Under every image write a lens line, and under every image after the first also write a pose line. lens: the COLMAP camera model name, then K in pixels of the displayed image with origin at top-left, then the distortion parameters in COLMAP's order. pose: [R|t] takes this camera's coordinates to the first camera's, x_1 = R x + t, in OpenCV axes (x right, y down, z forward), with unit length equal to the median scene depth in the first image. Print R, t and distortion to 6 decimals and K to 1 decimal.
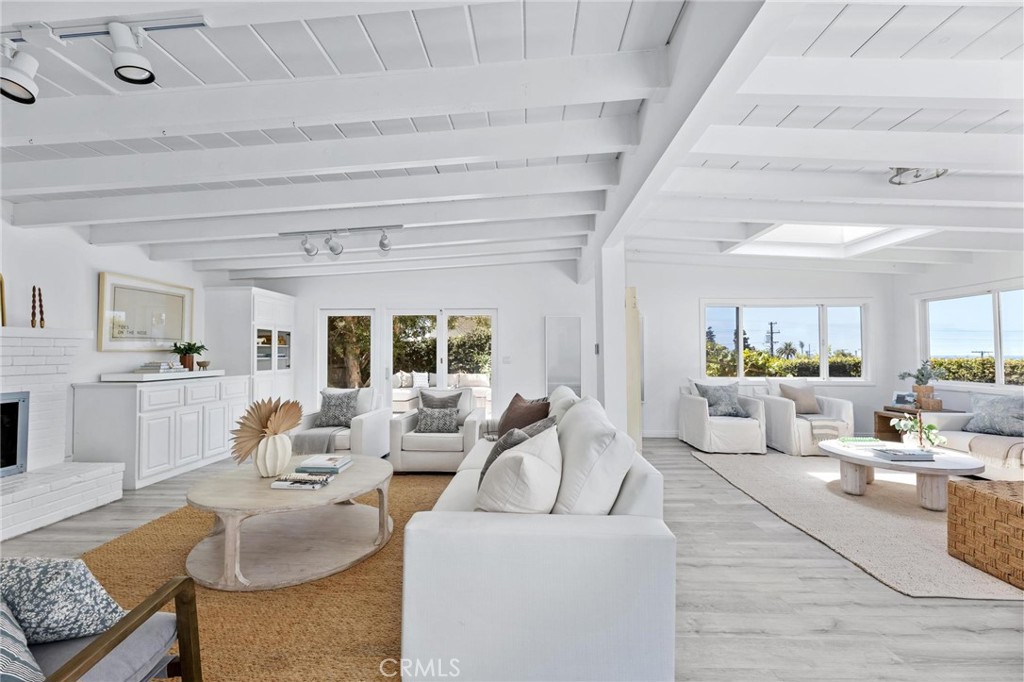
lens RADIAL K [[406.9, 0, 513.3], [0, 406.9, 344.3], [0, 0, 1]] dist [0.002590, -0.000124]
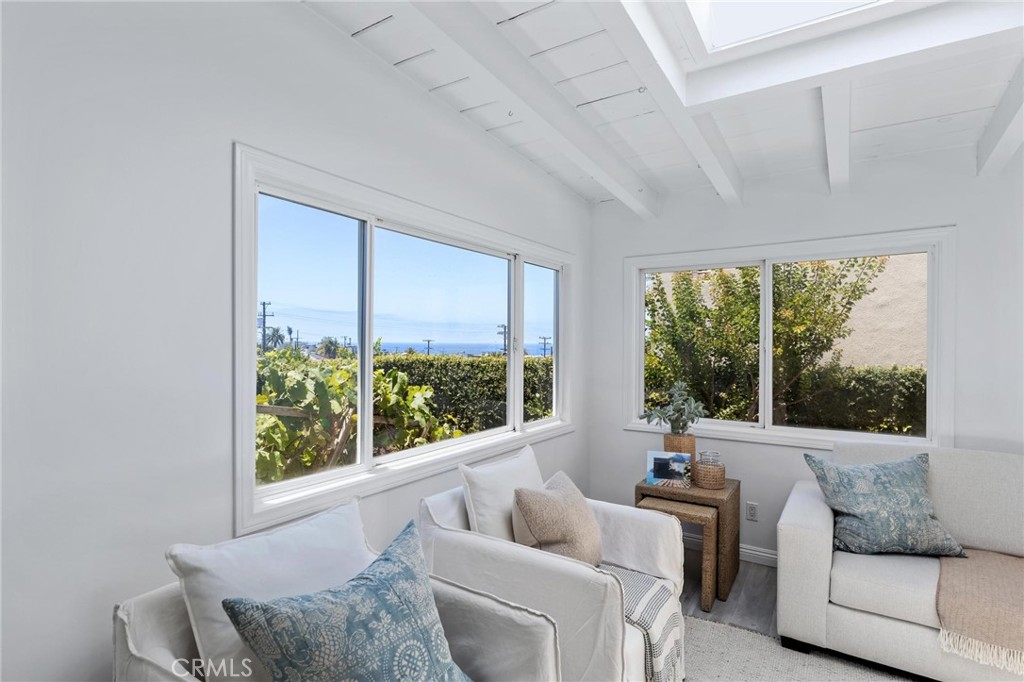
lens RADIAL K [[507.0, 0, 512.0], [0, 507.0, 341.0], [0, 0, 1]] dist [-0.000025, -0.000006]
pose [[0.509742, 0.004550, 0.860315, 0.300421], [-0.026293, 0.999601, 0.010292, -0.013042], [-0.859925, -0.027867, 0.509659, 0.728548]]
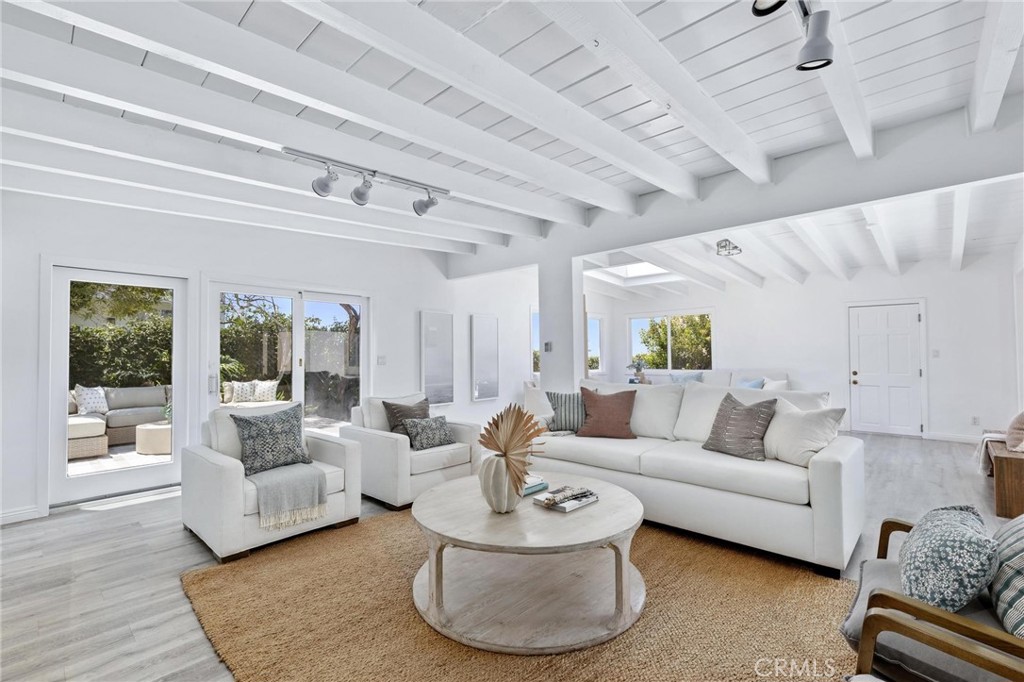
lens RADIAL K [[451.2, 0, 512.0], [0, 451.2, 341.0], [0, 0, 1]] dist [0.000537, 0.000016]
pose [[0.645809, 0.019464, 0.763251, -0.555727], [-0.010117, 0.999805, -0.016936, 0.012475], [-0.763432, 0.003215, 0.645880, 0.206895]]
